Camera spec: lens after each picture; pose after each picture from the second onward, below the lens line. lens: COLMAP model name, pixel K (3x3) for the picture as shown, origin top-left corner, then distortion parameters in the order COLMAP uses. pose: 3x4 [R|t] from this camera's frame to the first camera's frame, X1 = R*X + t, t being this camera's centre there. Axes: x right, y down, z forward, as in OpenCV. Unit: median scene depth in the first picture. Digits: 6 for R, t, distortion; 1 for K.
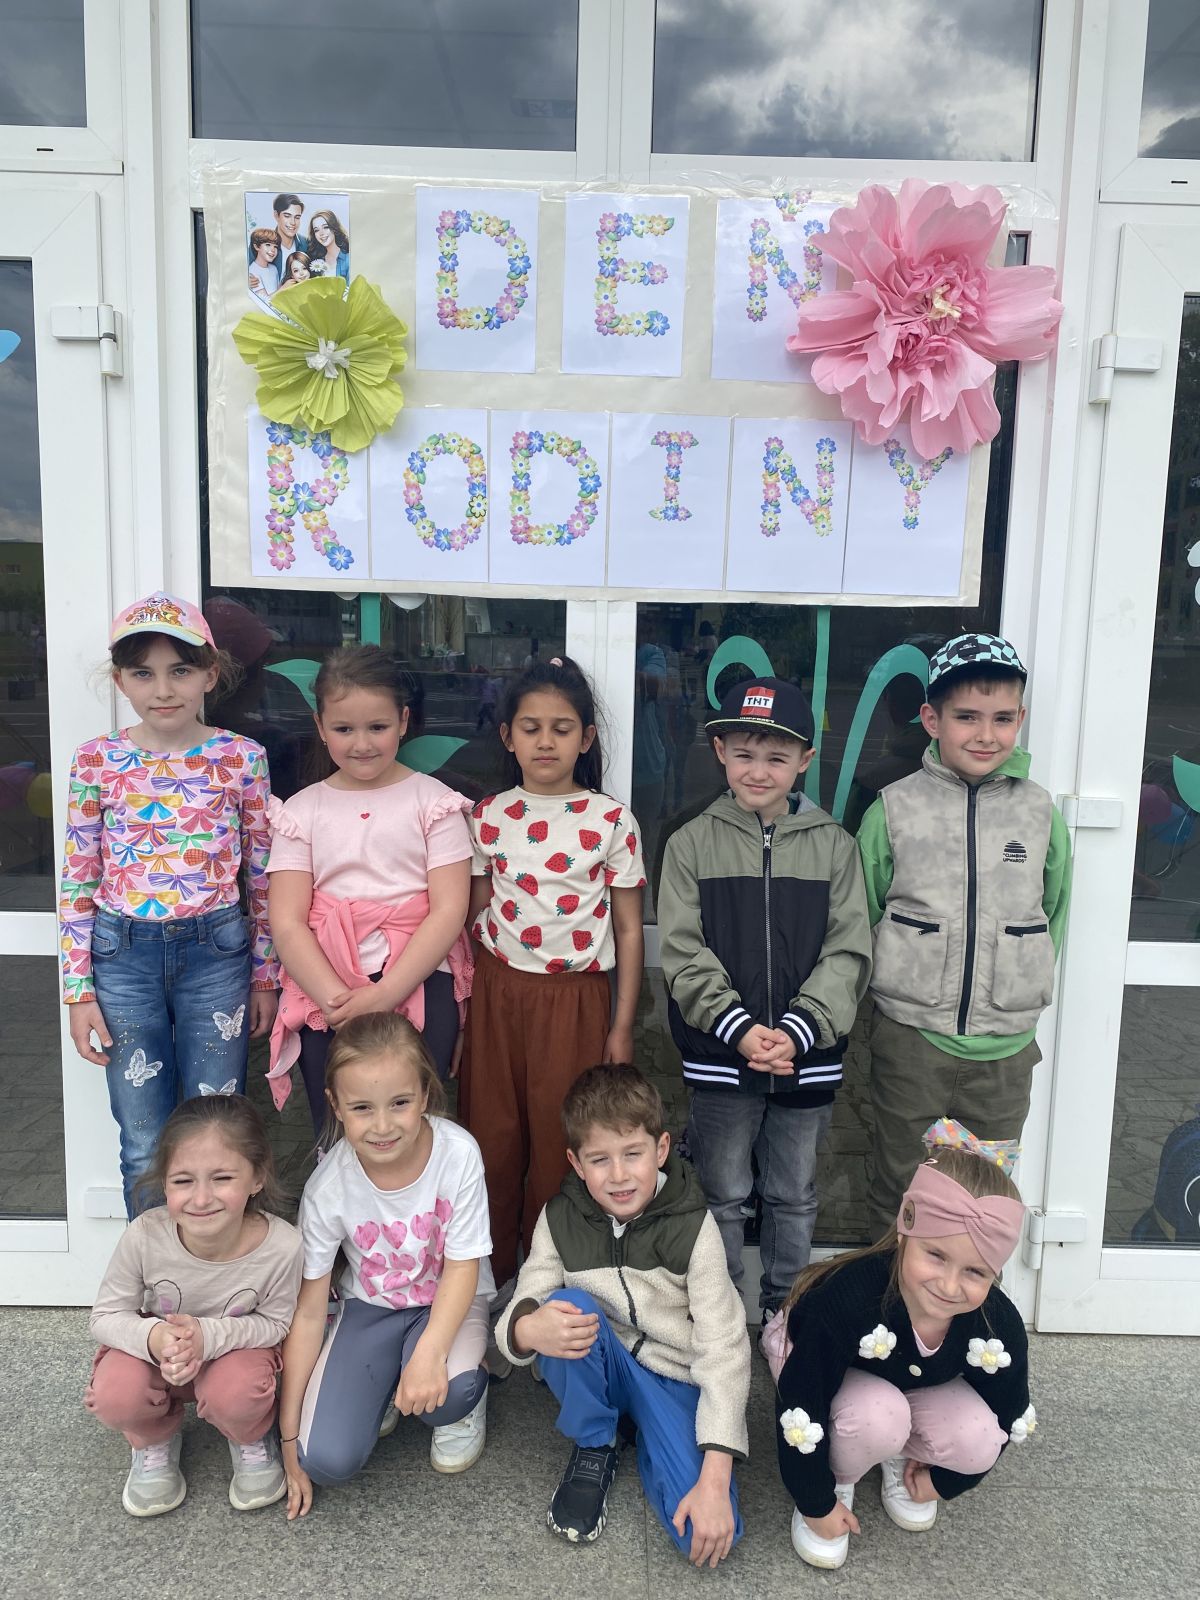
lens RADIAL K [[1299.8, 0, 600.0], [0, 1299.8, 800.0], [0, 0, 1]] dist [0.005378, -0.010335]
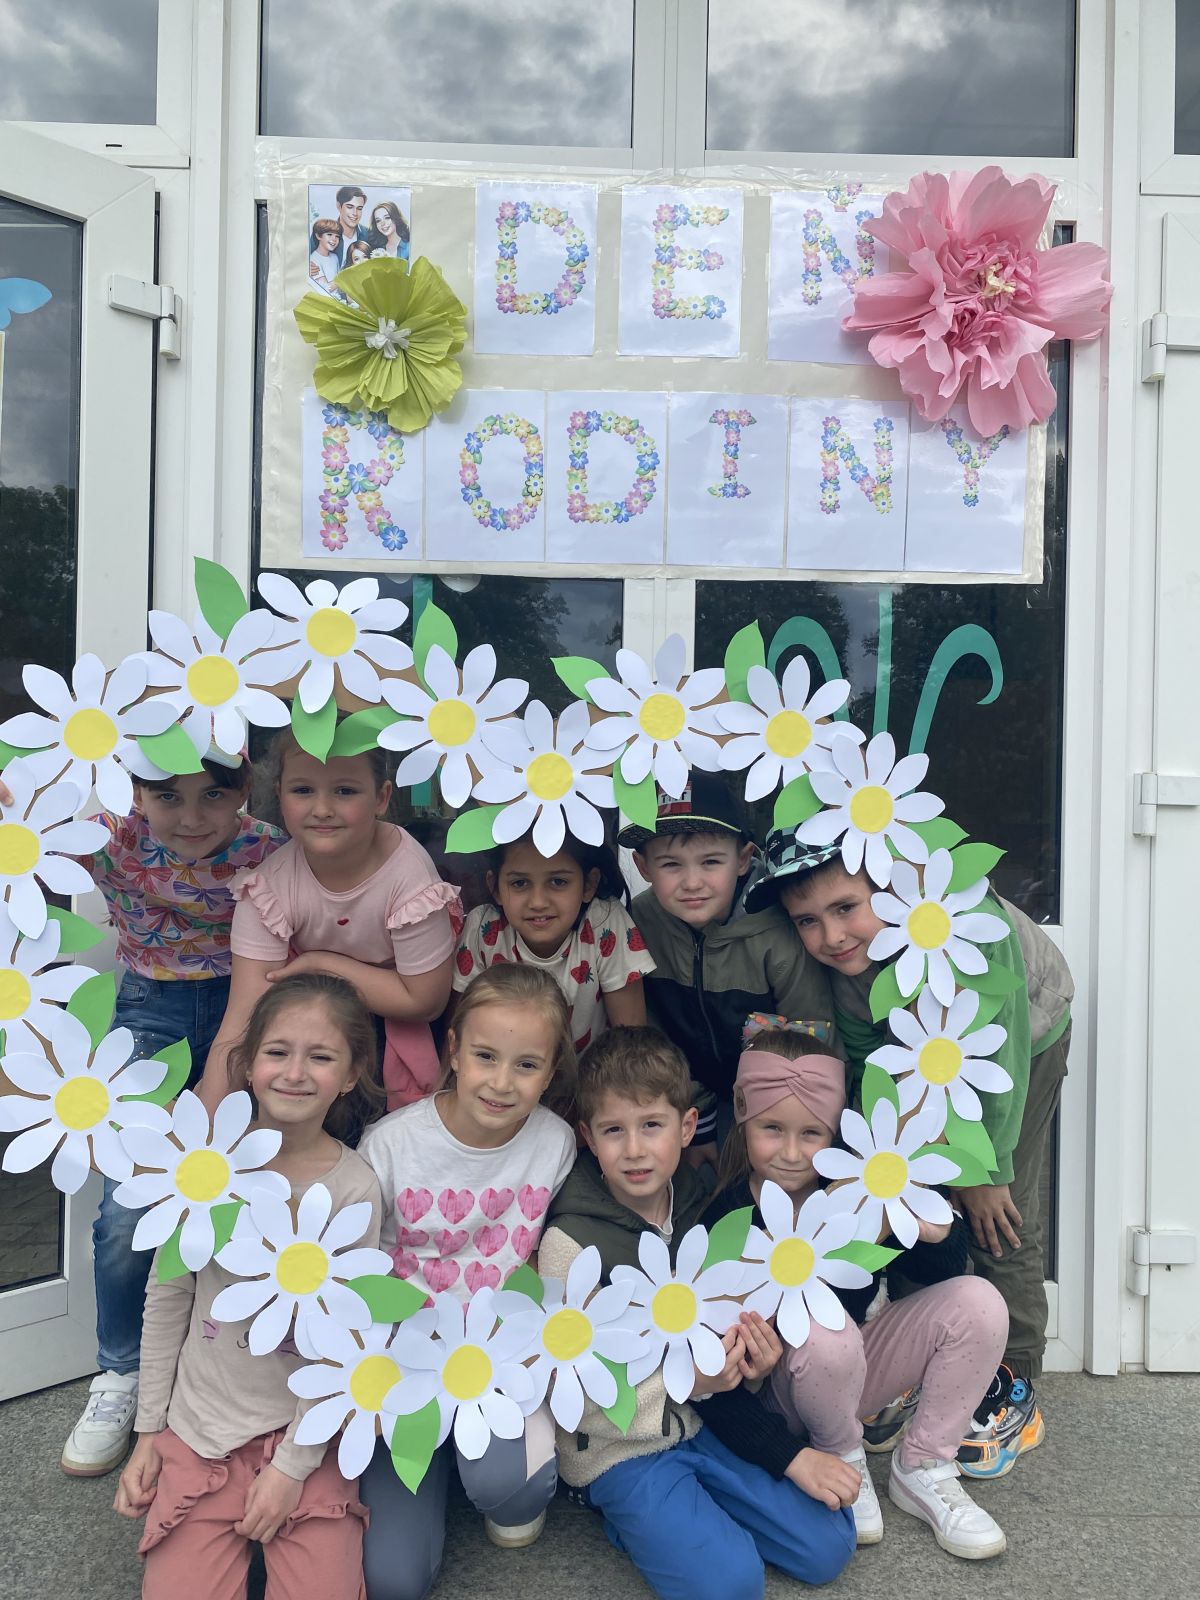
lens RADIAL K [[1299.8, 0, 600.0], [0, 1299.8, 800.0], [0, 0, 1]] dist [0.005378, -0.010335]
pose [[0.999865, -0.006443, 0.015121, -0.062167], [0.008611, 0.988948, -0.148010, 0.161789], [-0.014000, 0.148120, 0.988870, 0.057313]]
